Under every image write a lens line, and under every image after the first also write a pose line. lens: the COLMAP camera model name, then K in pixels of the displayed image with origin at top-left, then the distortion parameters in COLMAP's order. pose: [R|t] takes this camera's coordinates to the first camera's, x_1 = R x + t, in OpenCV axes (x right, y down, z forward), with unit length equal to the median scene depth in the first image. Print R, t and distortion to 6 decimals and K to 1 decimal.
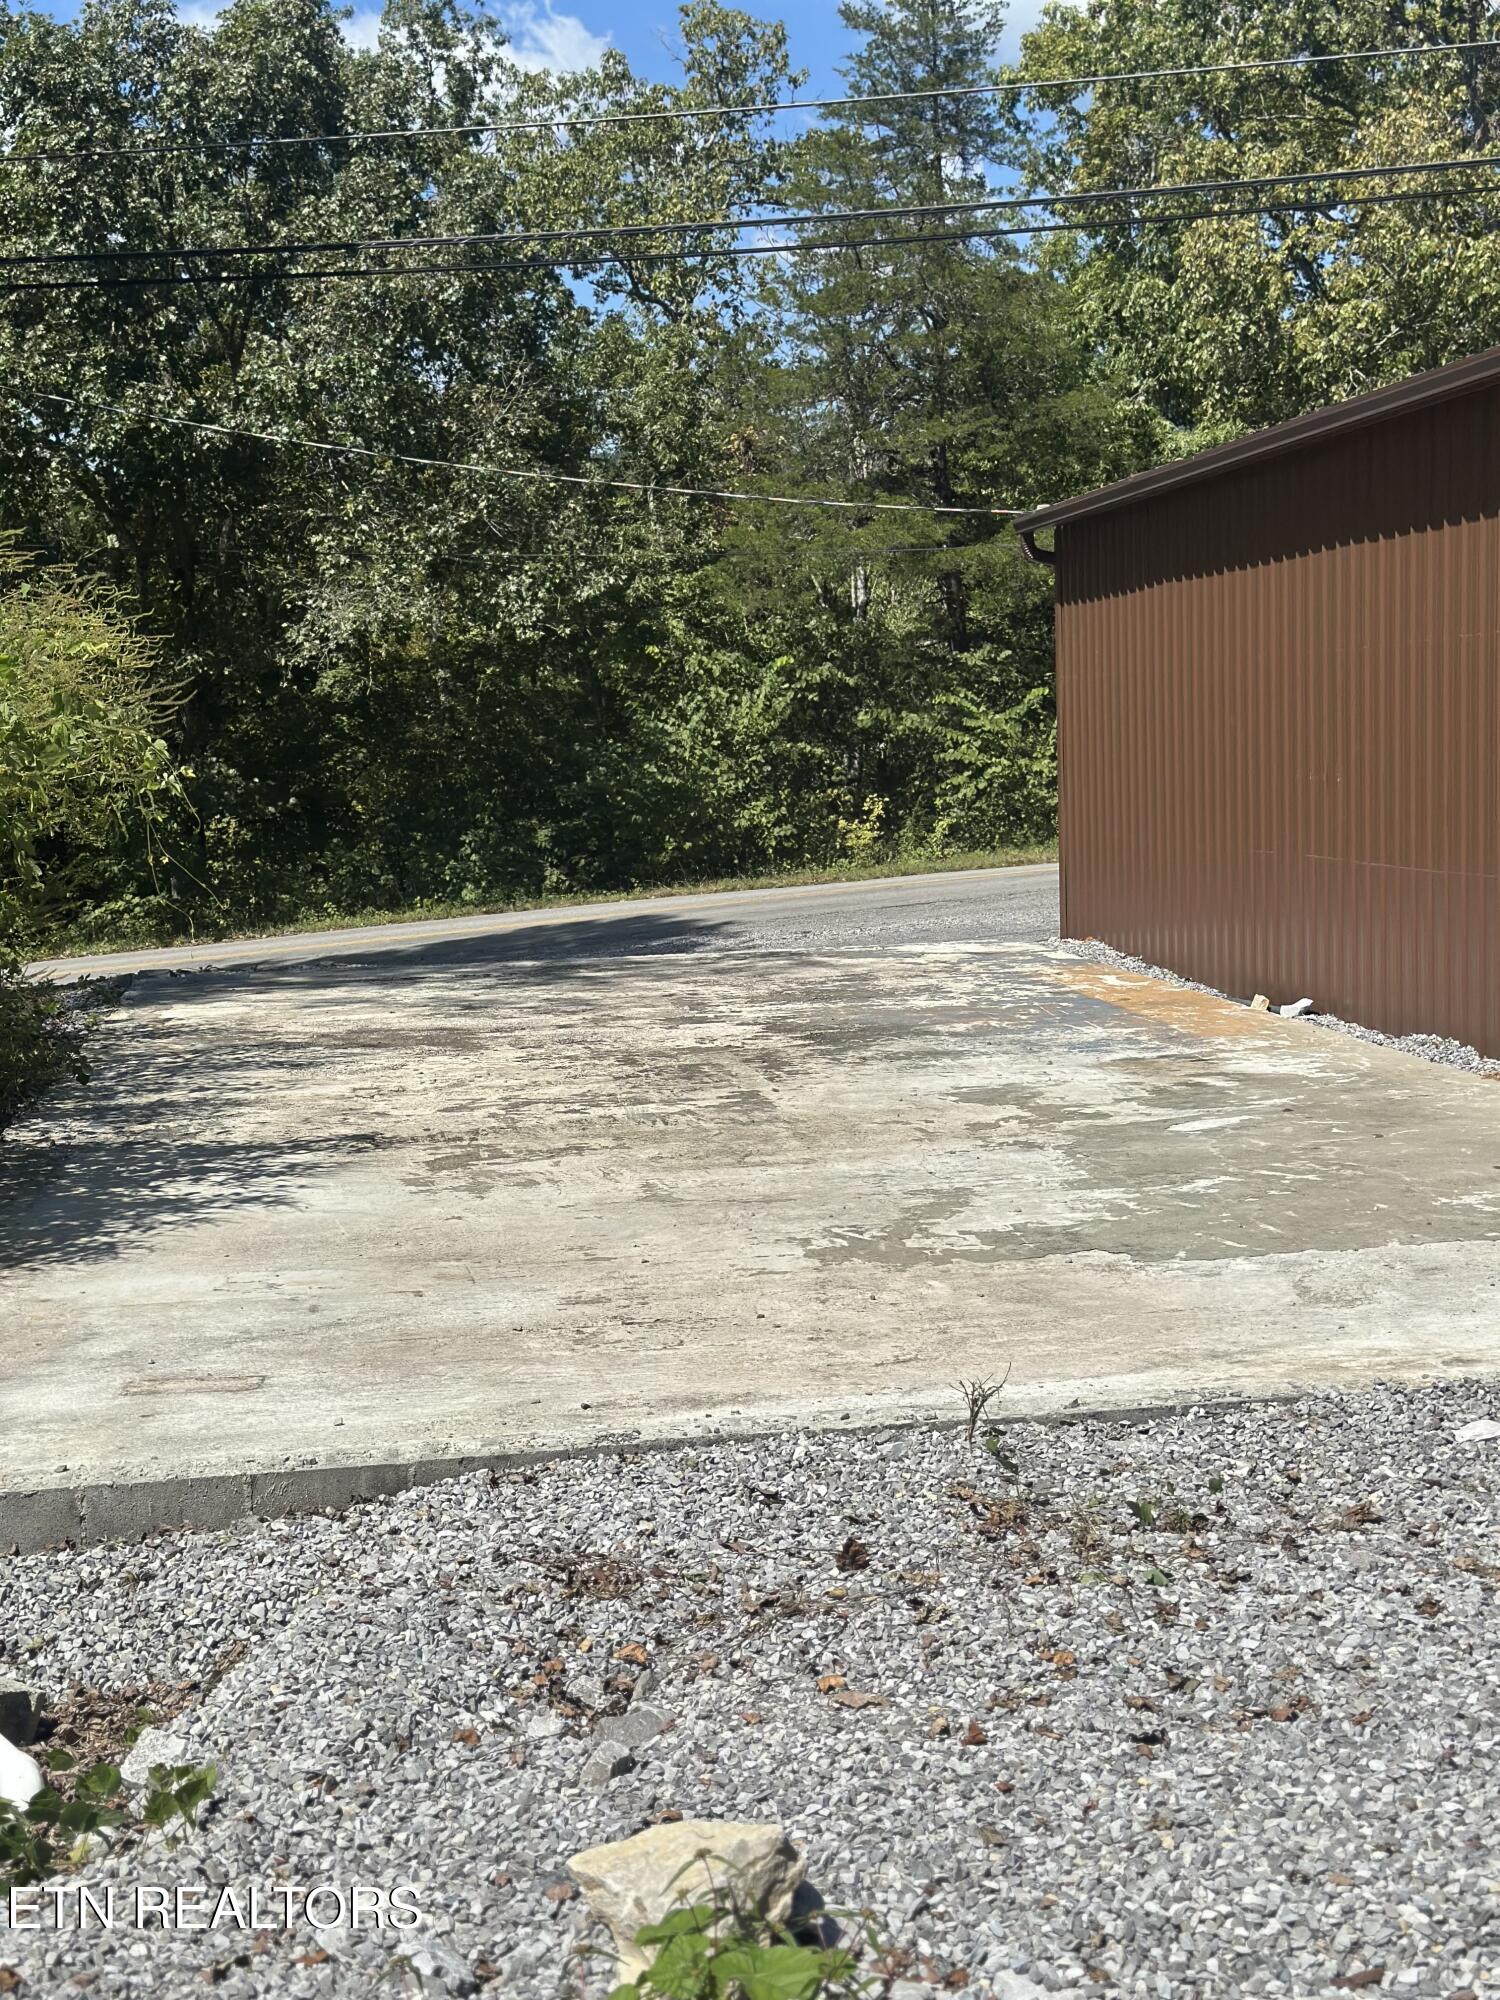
lens RADIAL K [[2770.3, 0, 750.0], [0, 2770.3, 1000.0], [0, 0, 1]] dist [0.237113, -0.535870]
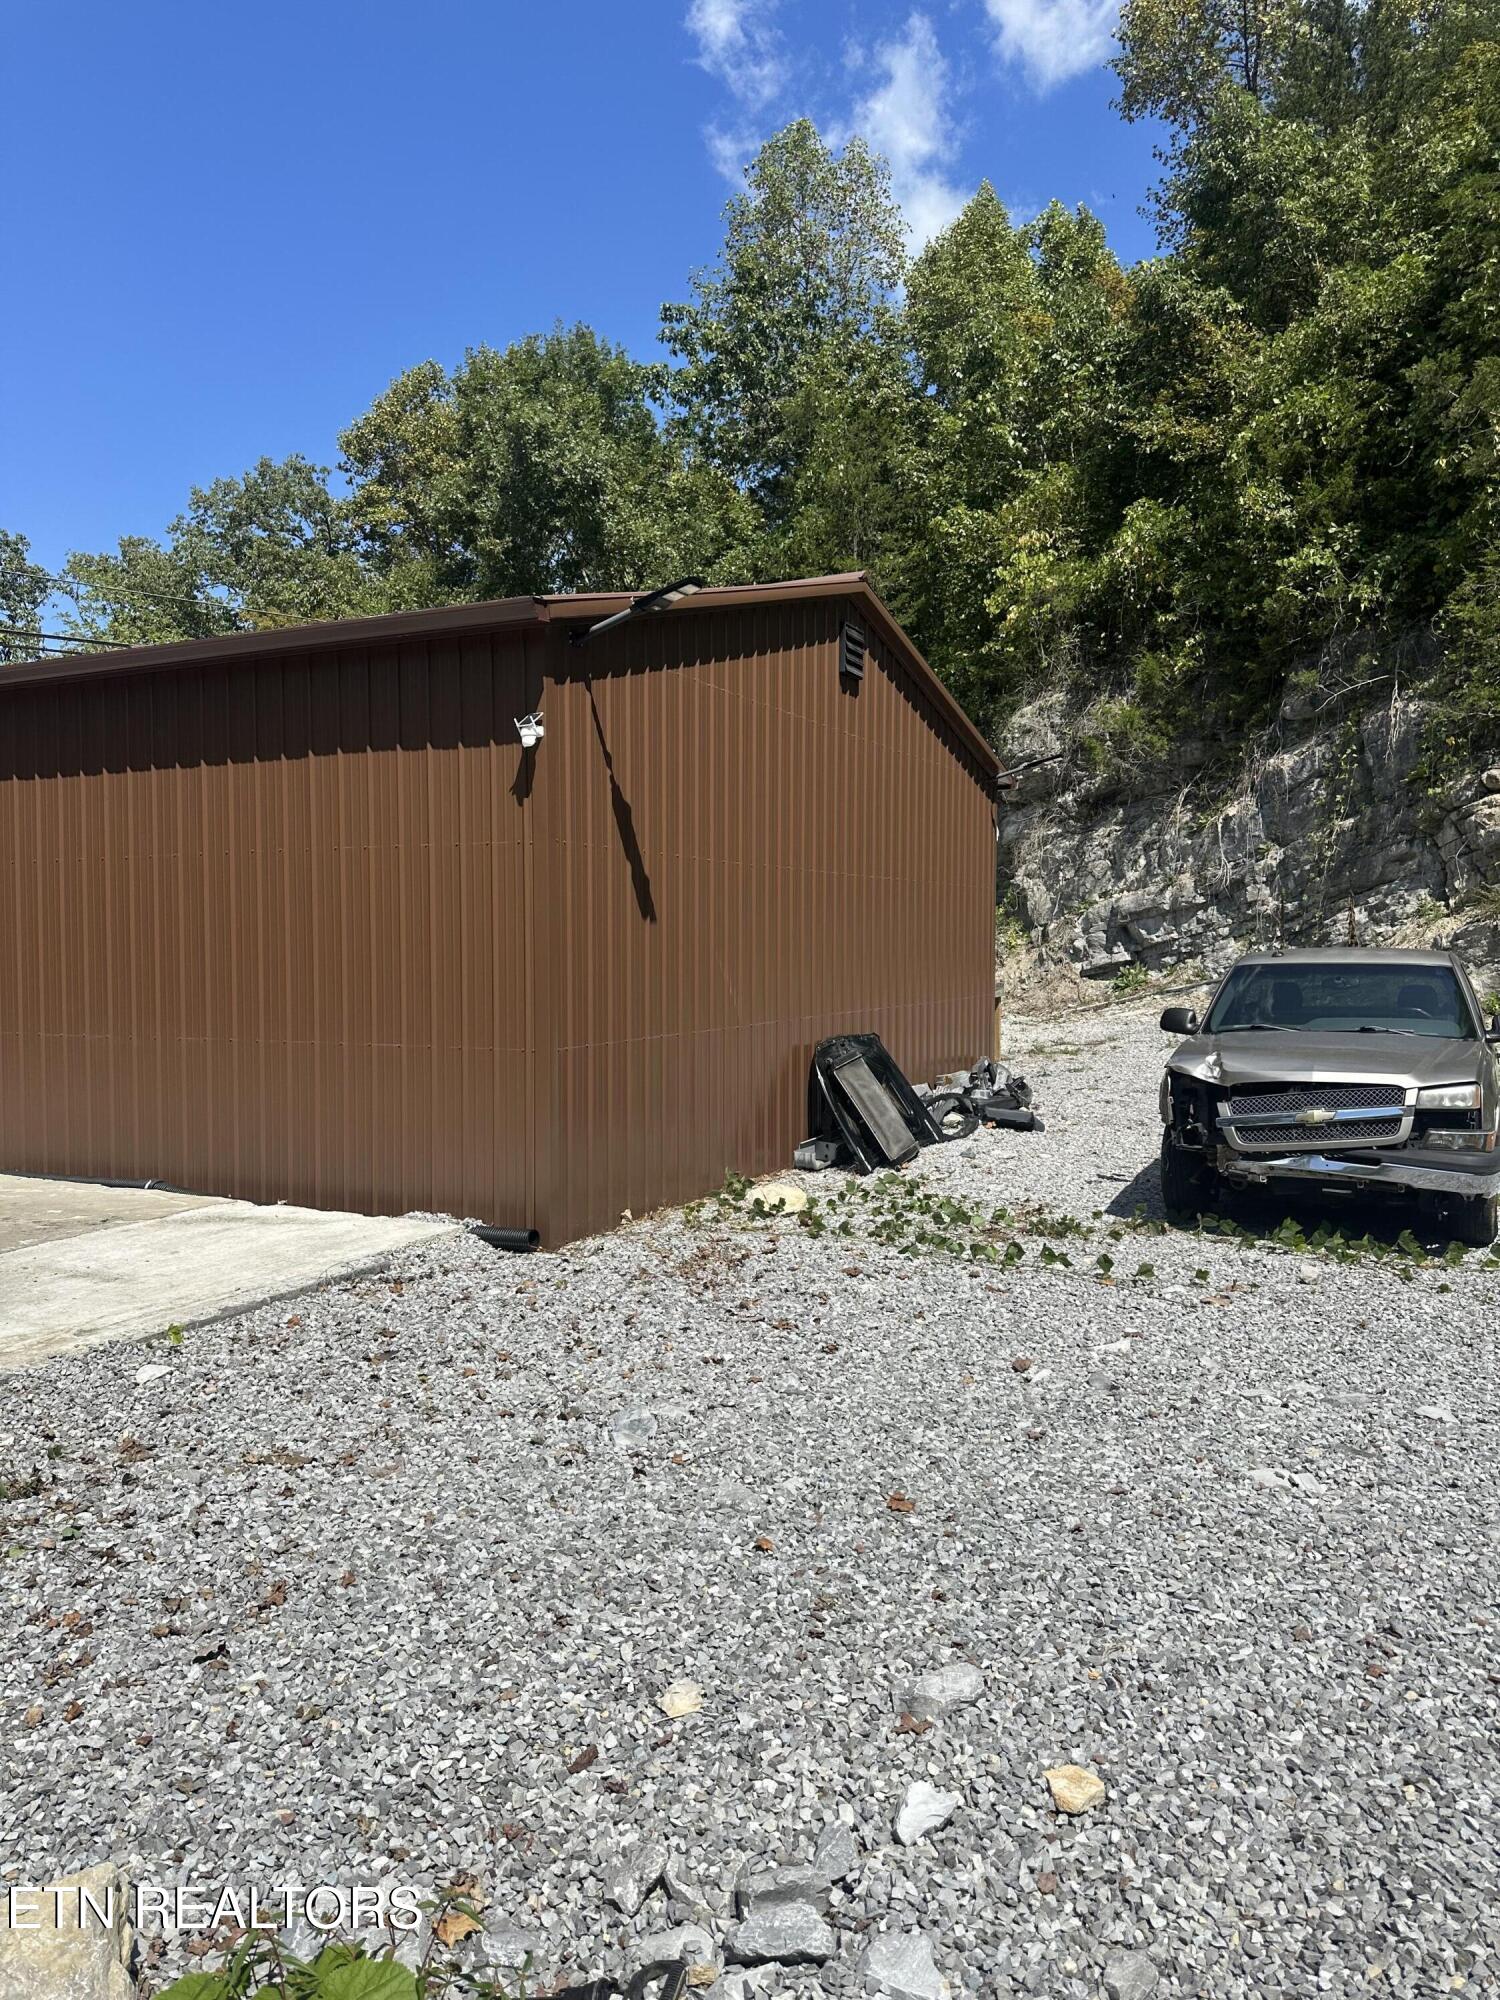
lens RADIAL K [[1392.5, 0, 750.0], [0, 1392.5, 1000.0], [0, 0, 1]] dist [-0.000333, -0.001190]
pose [[0.570675, -0.000055, 0.821176, -0.230825], [0.060801, 0.997258, -0.042187, 0.006239], [-0.818922, 0.074003, 0.569114, 0.401816]]
